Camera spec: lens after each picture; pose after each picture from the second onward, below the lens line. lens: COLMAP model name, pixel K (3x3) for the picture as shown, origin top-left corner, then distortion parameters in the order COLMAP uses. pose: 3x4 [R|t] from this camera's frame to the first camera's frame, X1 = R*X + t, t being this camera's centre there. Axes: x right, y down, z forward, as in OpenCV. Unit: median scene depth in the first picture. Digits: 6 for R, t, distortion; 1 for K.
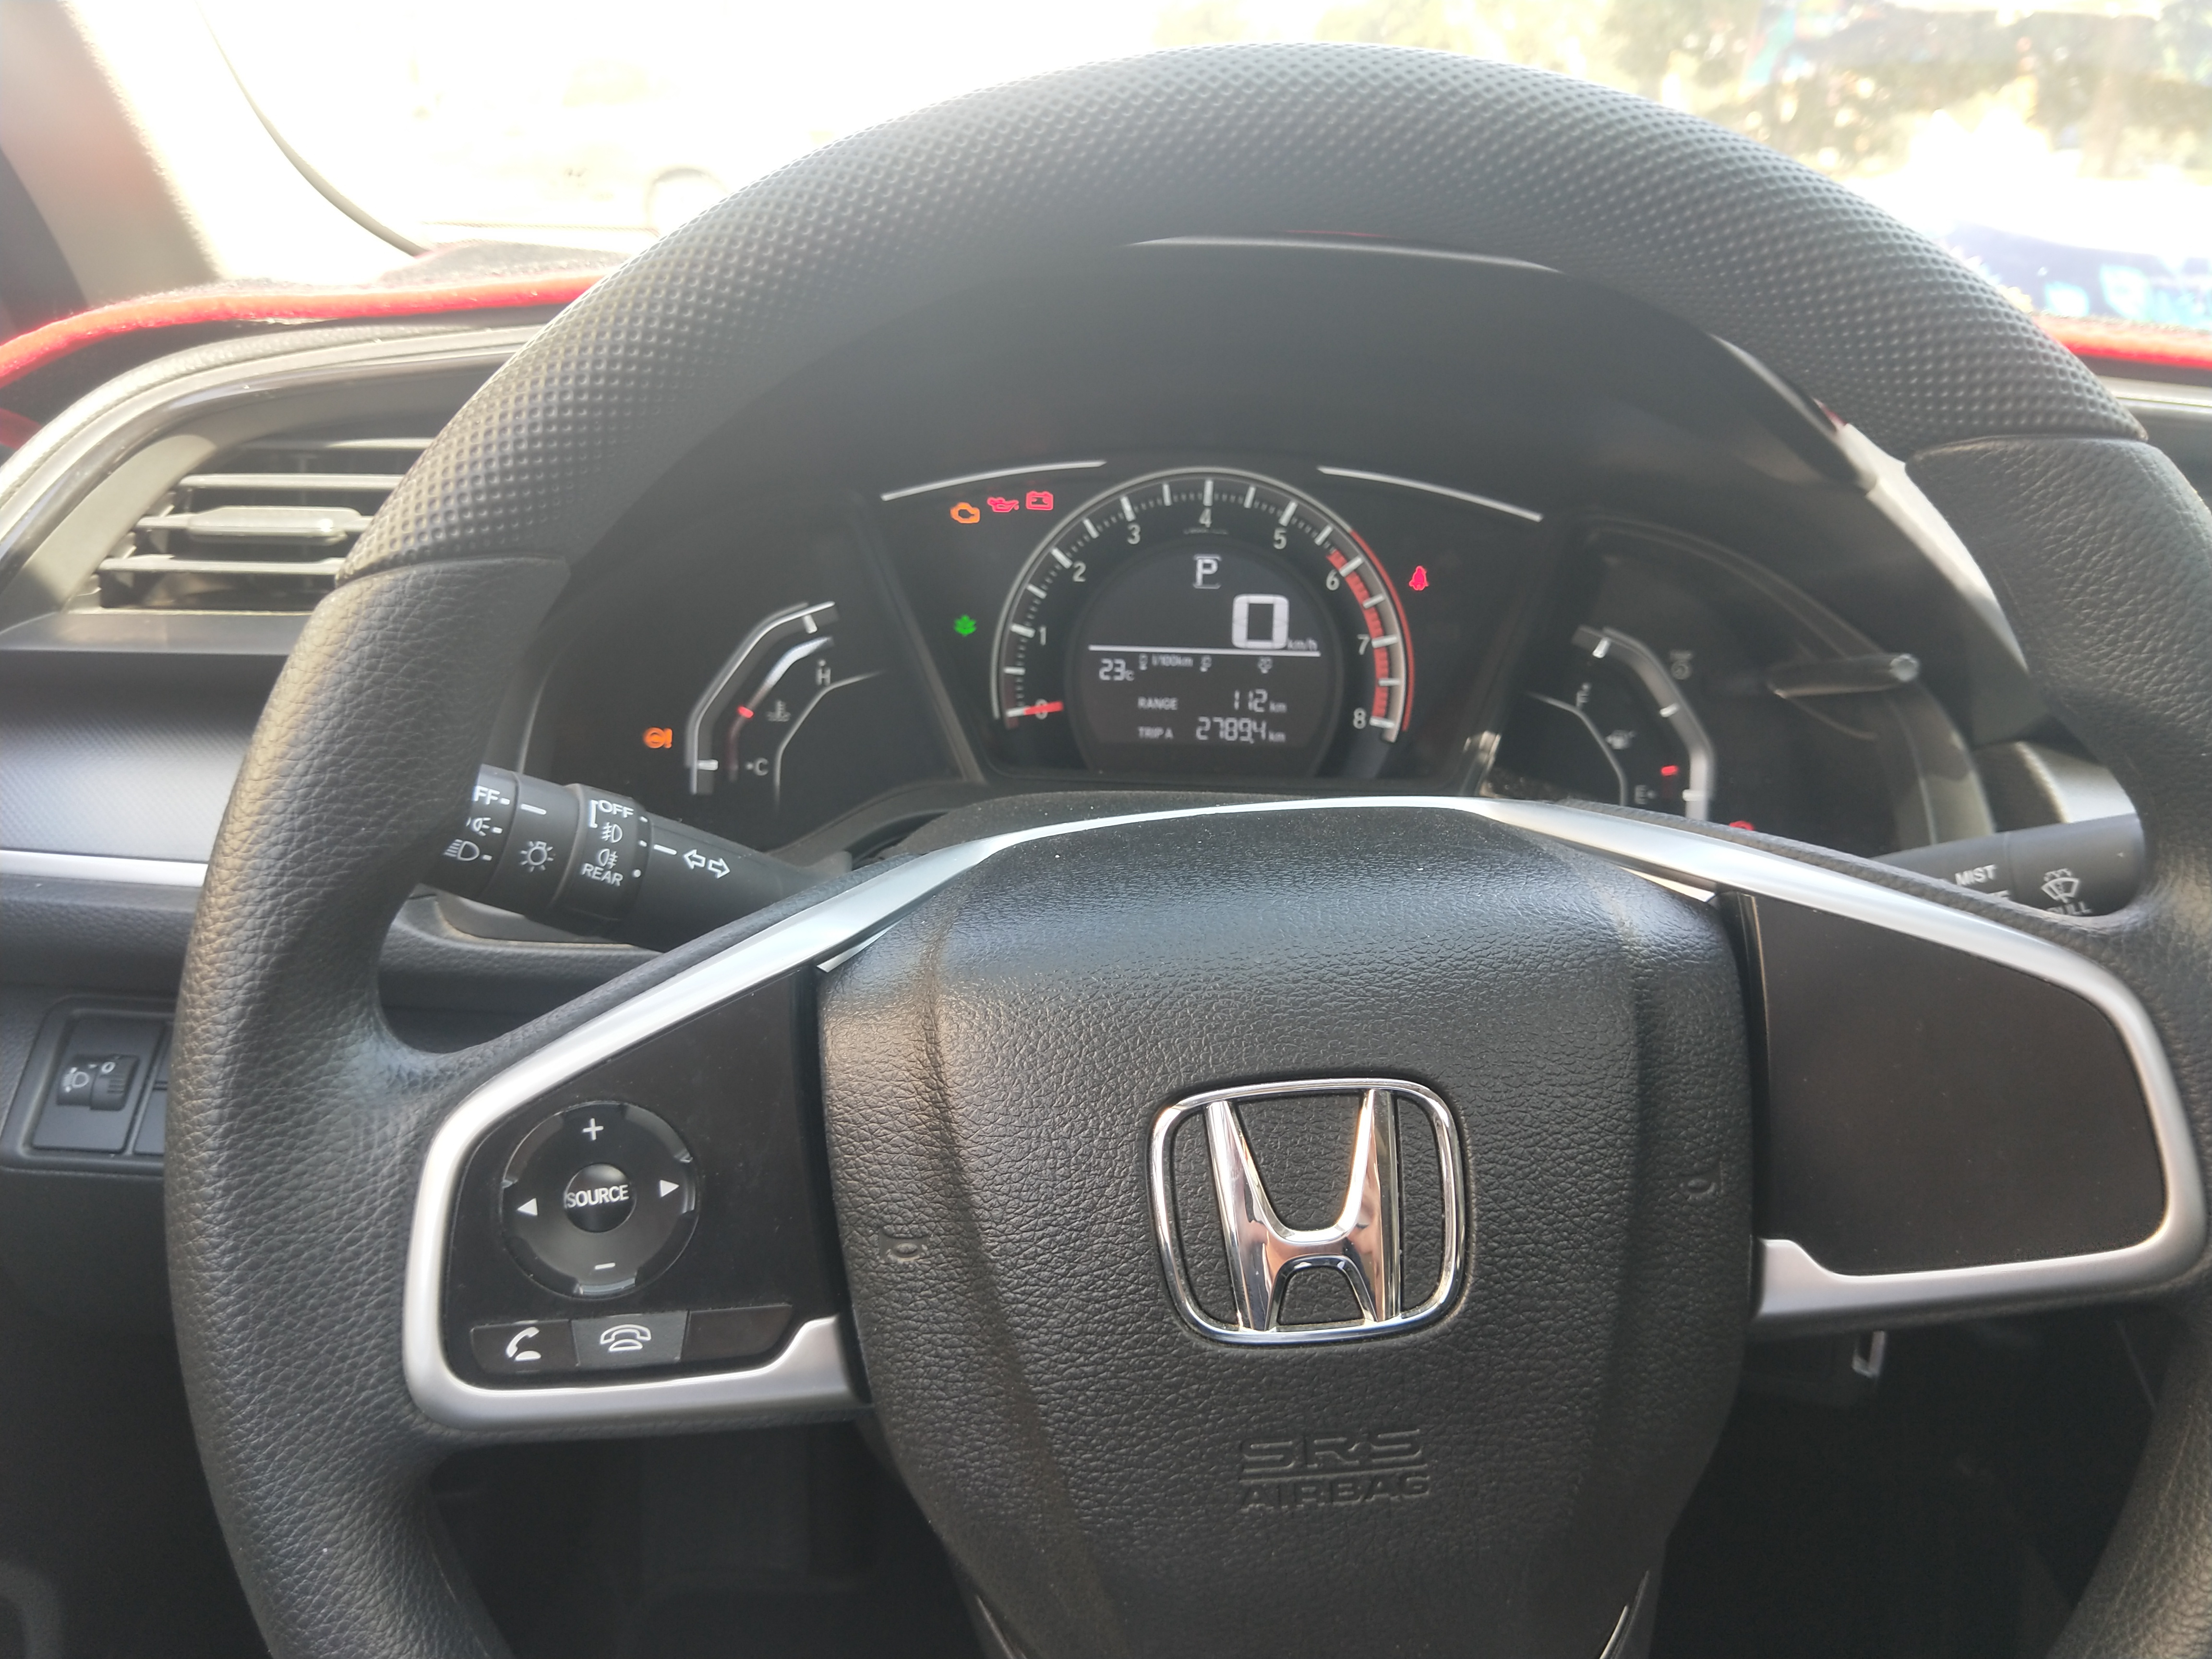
lens RADIAL K [[2036.2, 0, 1091.4], [0, 2036.2, 829.2], [0, 0, 1]] dist [-0.013913, 0.000000]
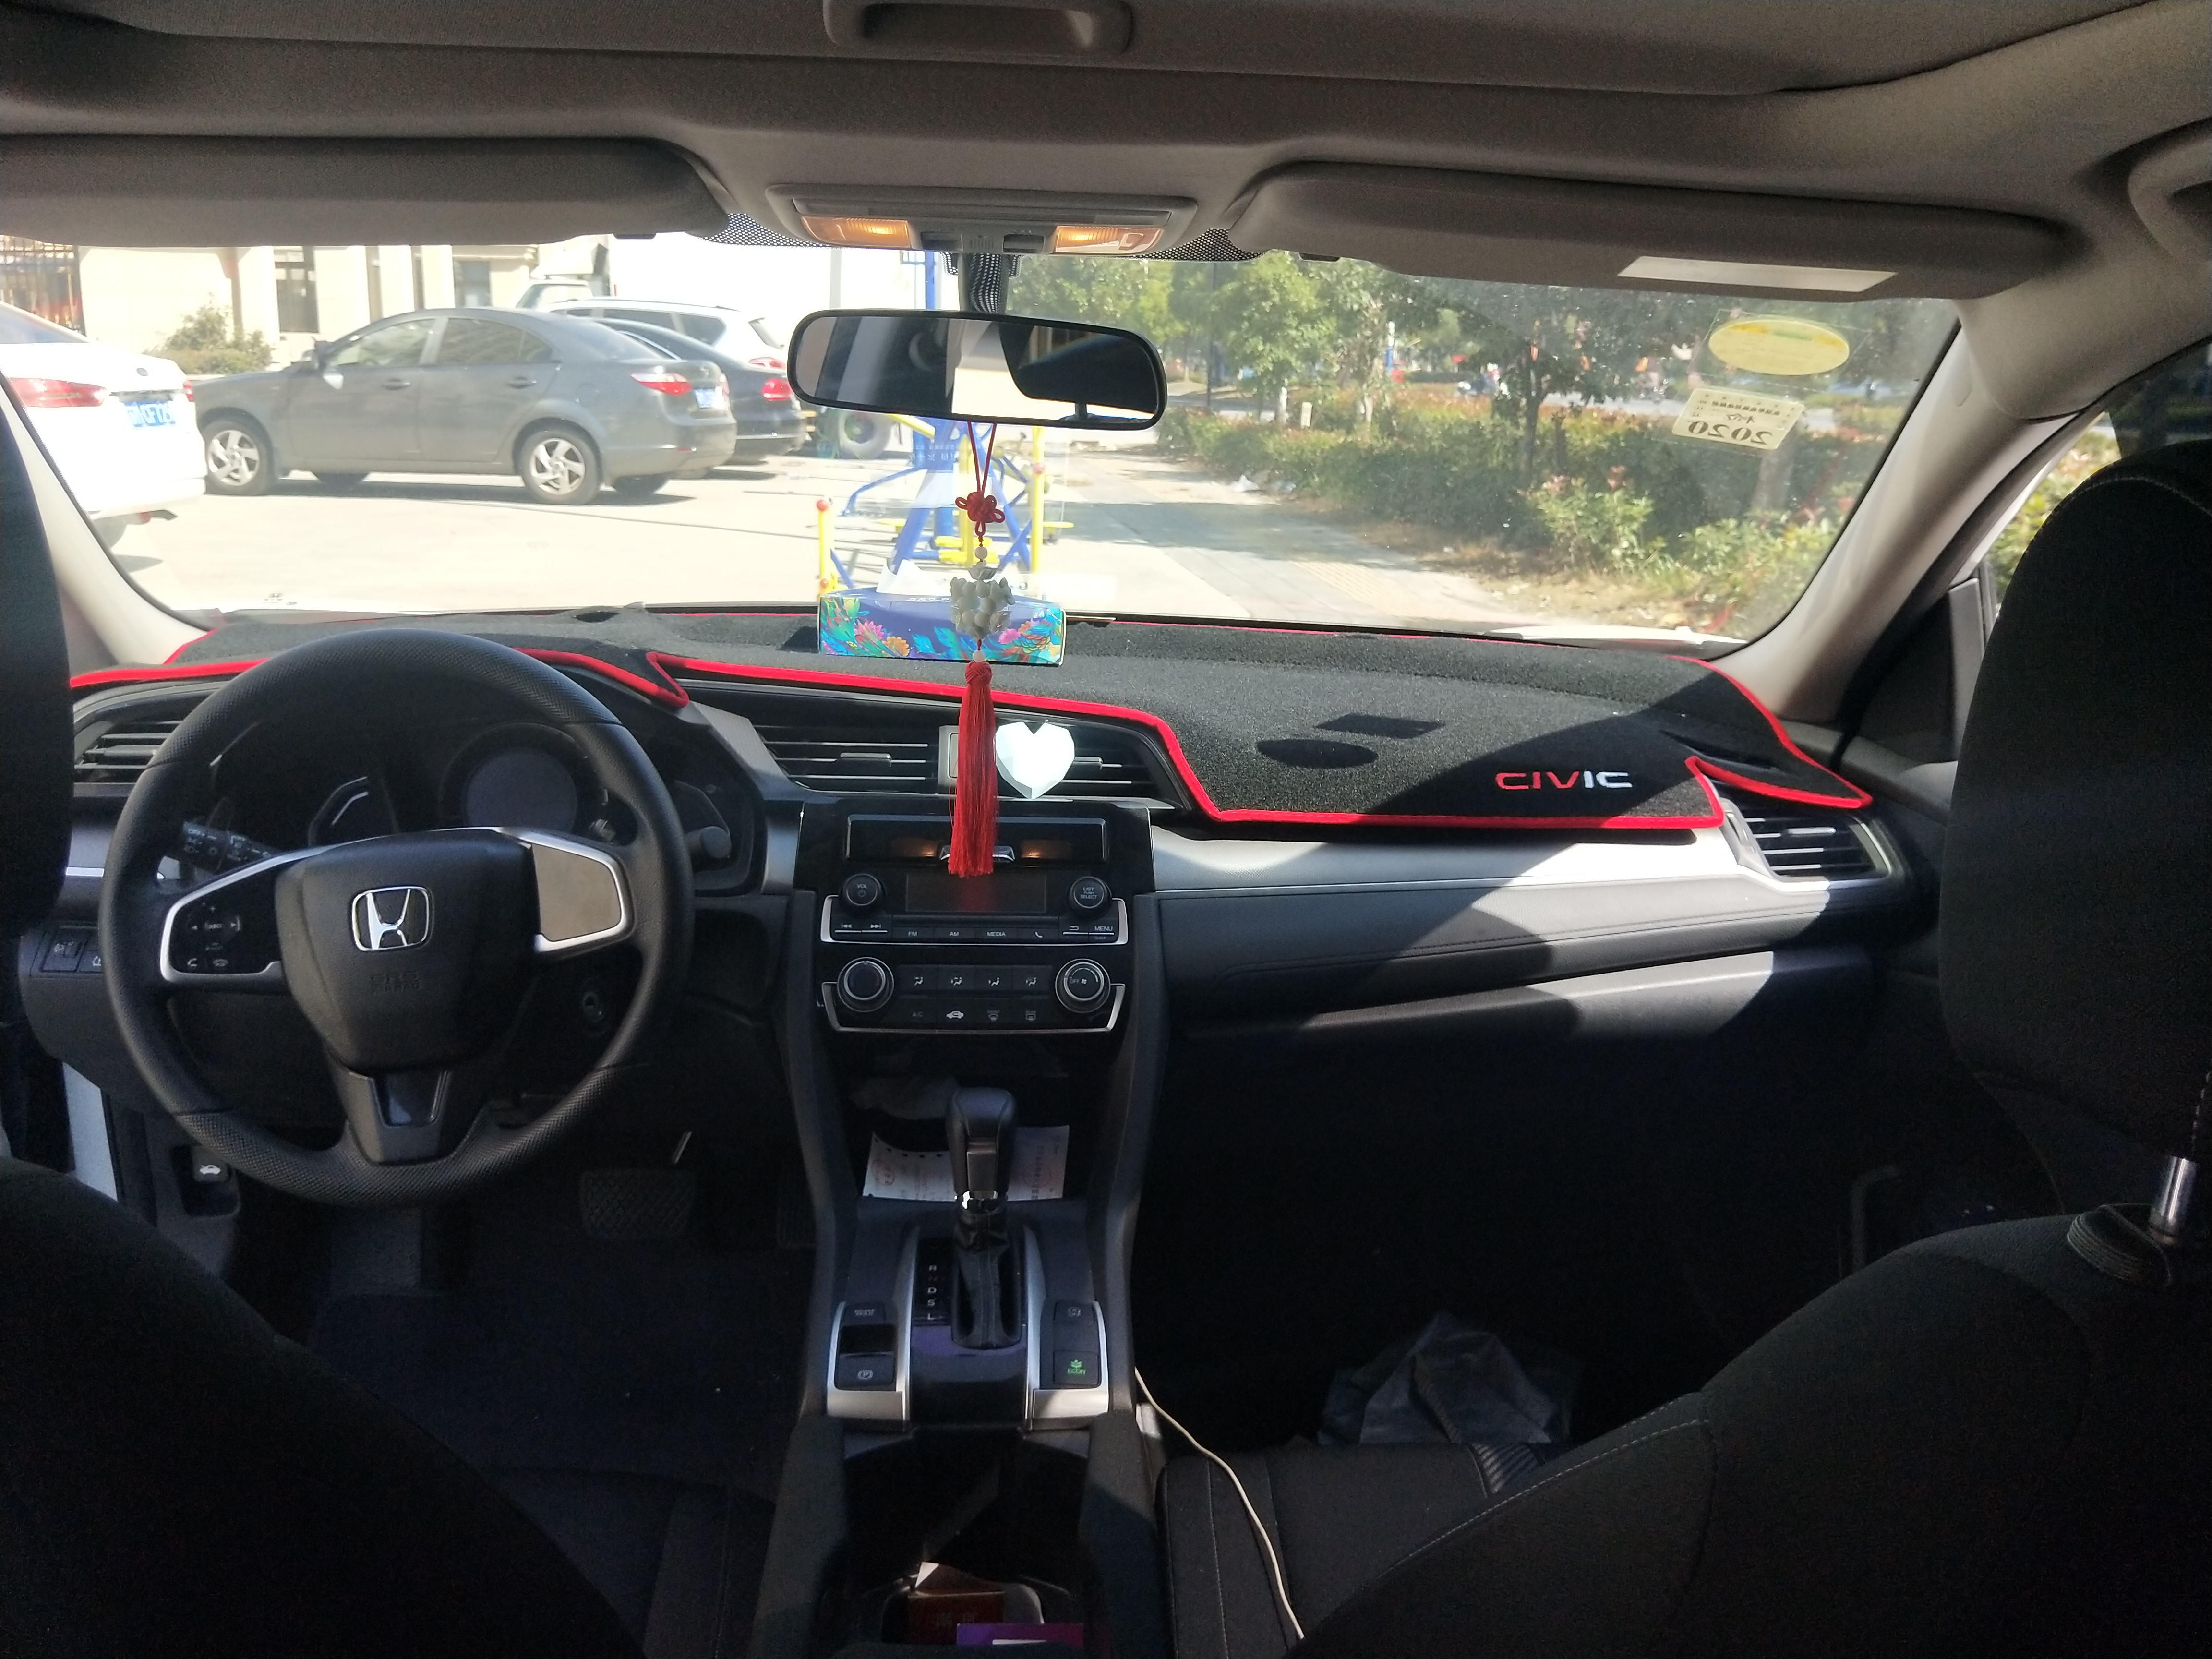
lens RADIAL K [[1981.7, 0, 1120.3], [0, 1981.7, 829.2], [0, 0, 1]] dist [0.013175, -0.009510]
pose [[0.998445, -0.026571, 0.049000, 1.293032], [0.030978, 0.995324, -0.091495, 0.395628], [-0.046339, 0.092870, 0.994599, -2.815033]]
